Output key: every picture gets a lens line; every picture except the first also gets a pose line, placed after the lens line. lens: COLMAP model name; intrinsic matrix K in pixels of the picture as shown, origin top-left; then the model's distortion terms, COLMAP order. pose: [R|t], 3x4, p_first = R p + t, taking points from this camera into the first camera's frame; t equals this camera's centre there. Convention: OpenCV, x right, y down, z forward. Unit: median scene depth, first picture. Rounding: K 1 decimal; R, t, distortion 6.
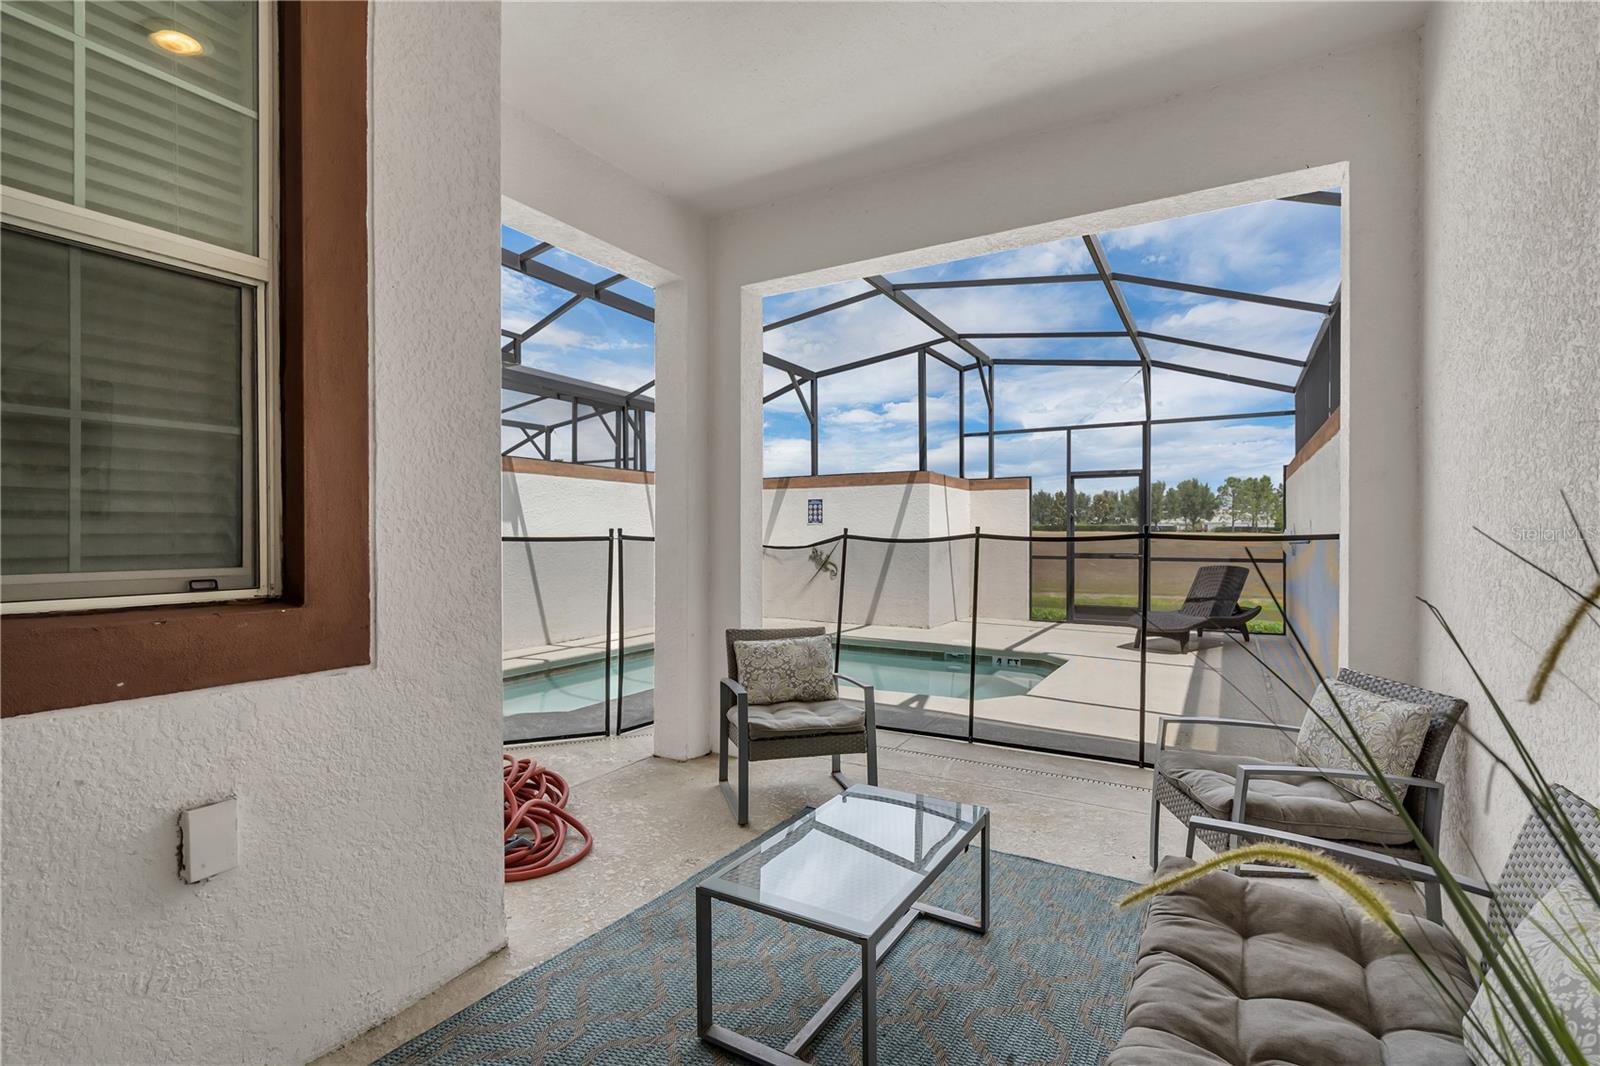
lens RADIAL K [[735.4, 0, 798.8], [0, 735.4, 536.5], [0, 0, 1]] dist [0.000313, 0.000173]
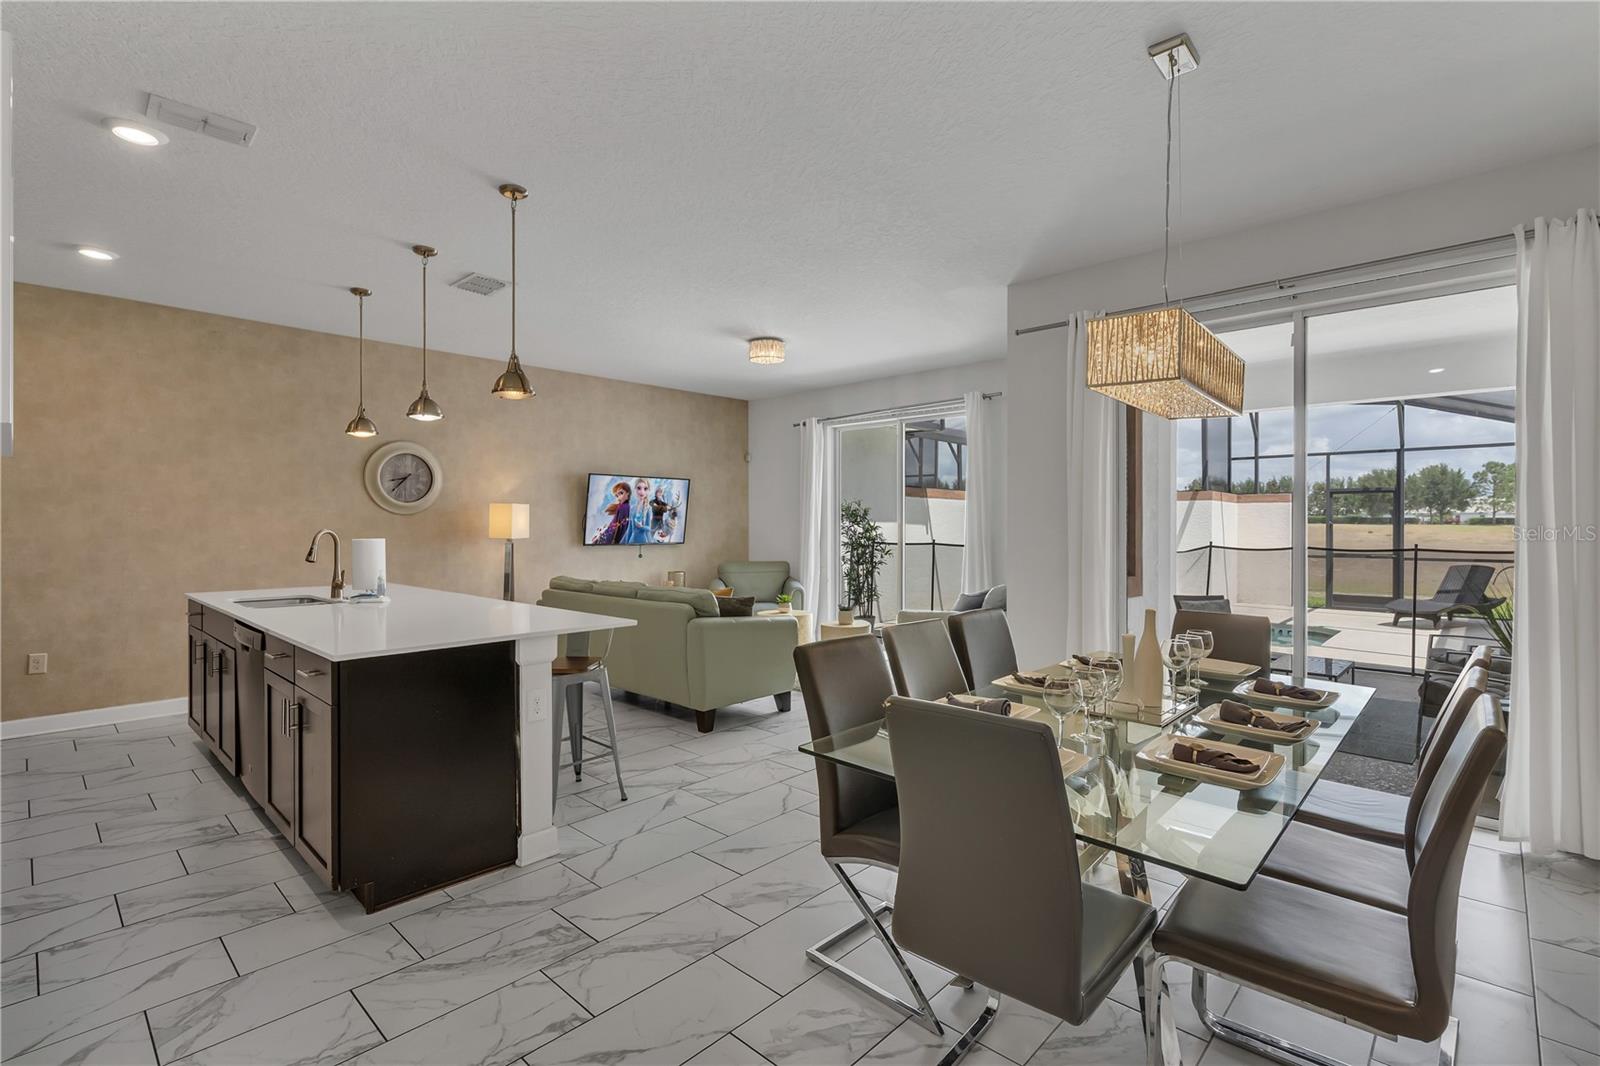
lens RADIAL K [[735.4, 0, 800.2], [0, 735.4, 530.0], [0, 0, 1]] dist [0.000313, 0.000173]
pose [[0.975009, -0.001225, -0.222162, -0.230414], [0.001906, 0.999994, 0.002848, -0.023197], [0.222157, -0.003200, 0.975006, -0.420743]]
